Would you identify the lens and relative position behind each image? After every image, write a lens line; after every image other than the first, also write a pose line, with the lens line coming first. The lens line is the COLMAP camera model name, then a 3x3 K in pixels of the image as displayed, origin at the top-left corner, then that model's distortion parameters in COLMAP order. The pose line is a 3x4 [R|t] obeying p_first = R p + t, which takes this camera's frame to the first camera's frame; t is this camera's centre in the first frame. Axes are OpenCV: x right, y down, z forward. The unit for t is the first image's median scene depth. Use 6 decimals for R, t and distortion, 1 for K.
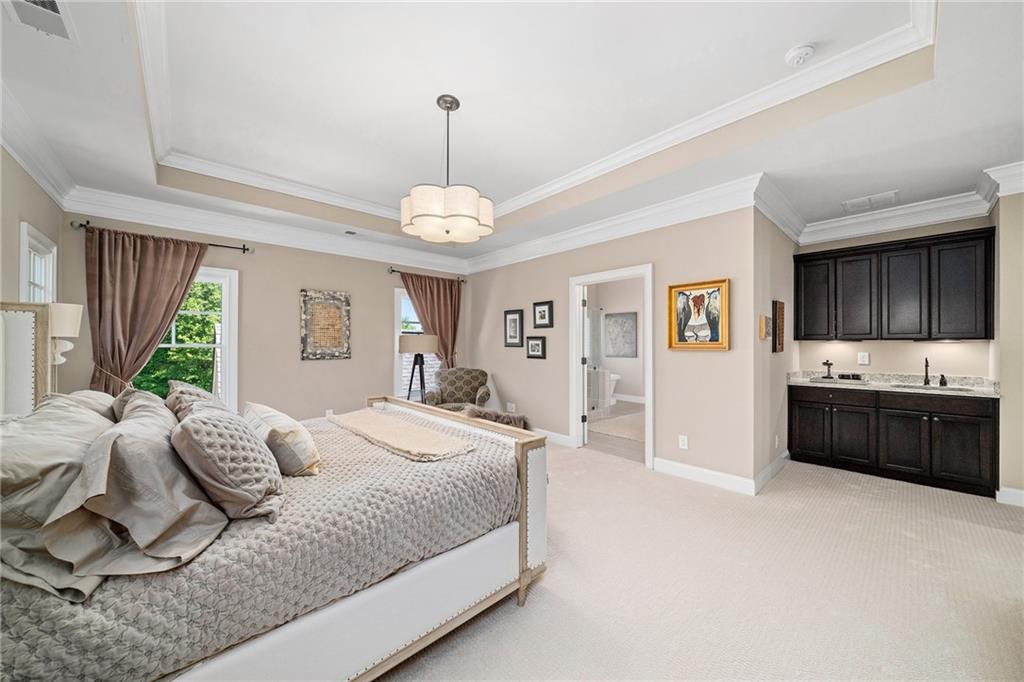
lens RADIAL K [[371.3, 0, 515.2], [0, 371.3, 339.3], [0, 0, 1]] dist [0.000277, 0.000018]
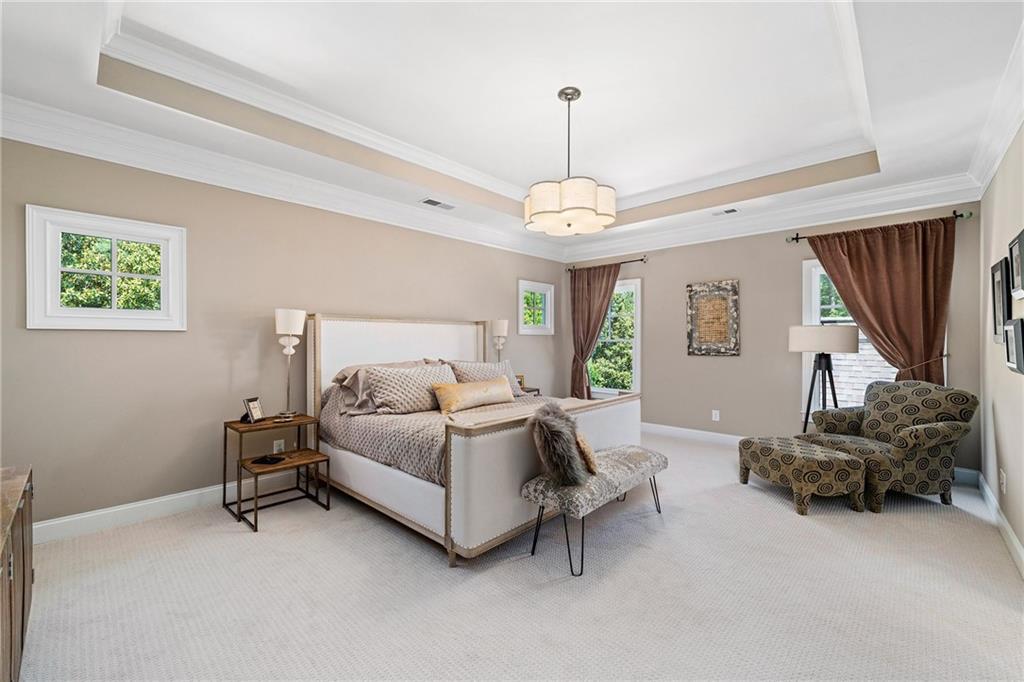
lens RADIAL K [[408.4, 0, 510.9], [0, 408.4, 341.9], [0, 0, 1]] dist [0.003216, 0.000203]
pose [[0.059919, 0.005281, -0.998189, 0.510538], [0.009009, 0.999942, 0.005831, 0.009819], [0.998163, -0.009342, 0.059868, 0.448680]]
